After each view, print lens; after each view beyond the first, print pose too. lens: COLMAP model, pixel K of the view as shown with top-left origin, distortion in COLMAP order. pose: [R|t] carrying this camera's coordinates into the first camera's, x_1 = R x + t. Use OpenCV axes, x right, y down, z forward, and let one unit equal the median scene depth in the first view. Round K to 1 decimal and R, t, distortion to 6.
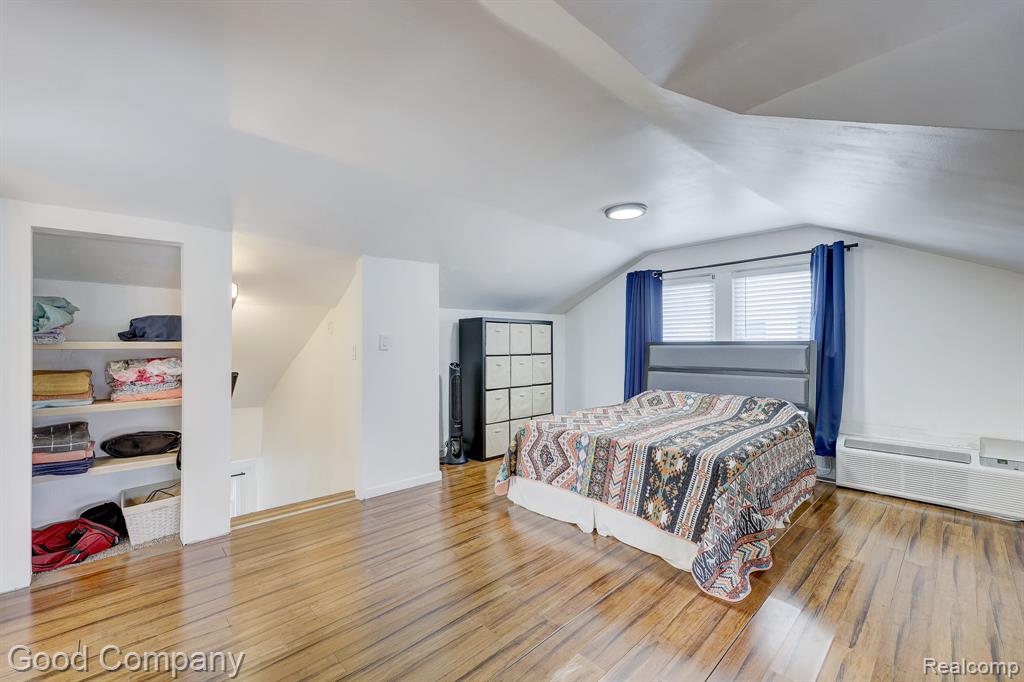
lens RADIAL K [[422.6, 0, 507.5], [0, 422.6, 344.3], [0, 0, 1]] dist [0.000667, -0.000364]
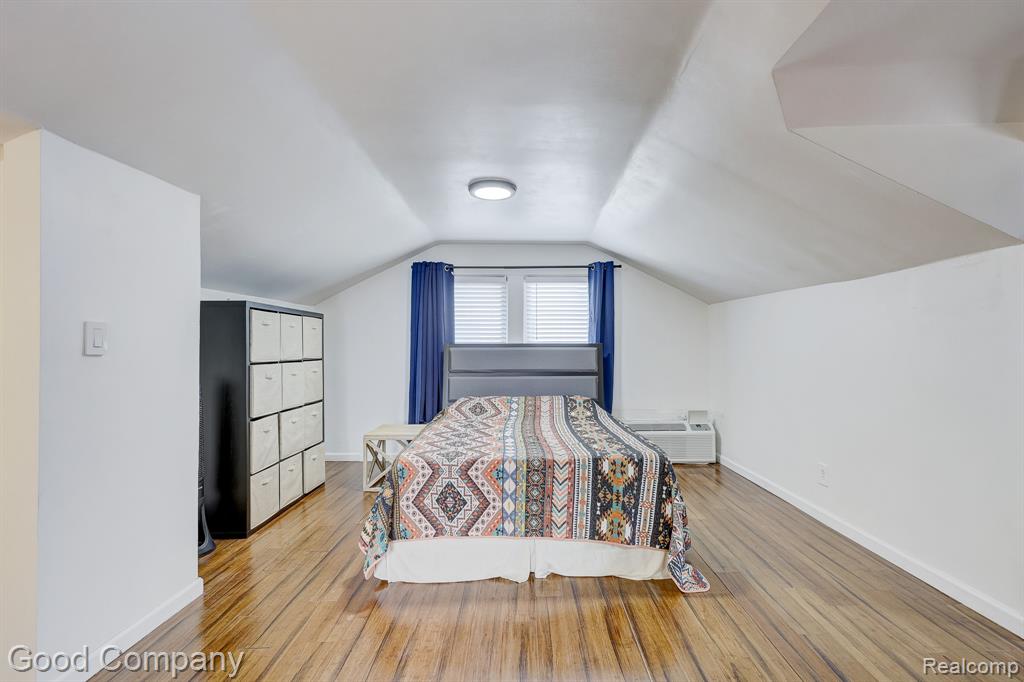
lens RADIAL K [[449.5, 0, 522.8], [0, 449.5, 345.0], [0, 0, 1]] dist [0.000742, 0.000329]
pose [[0.667533, 0.005954, 0.744556, -0.353318], [-0.001311, 0.999976, -0.006821, 0.004768], [-0.744579, 0.003578, 0.667525, 0.344978]]
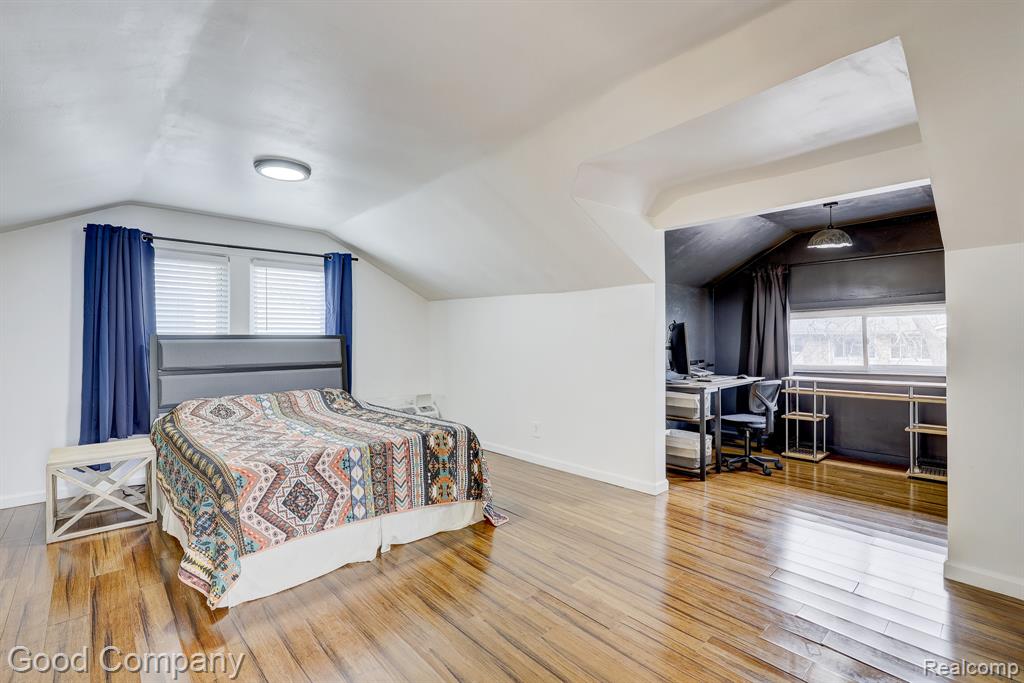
lens RADIAL K [[464.0, 0, 501.1], [0, 464.0, 341.0], [0, 0, 1]] dist [-0.000828, 0.000176]
pose [[0.017482, -0.004205, 0.999838, -0.584948], [0.001564, 0.999990, 0.004178, 0.003211], [-0.999846, 0.001491, 0.017489, 0.576920]]
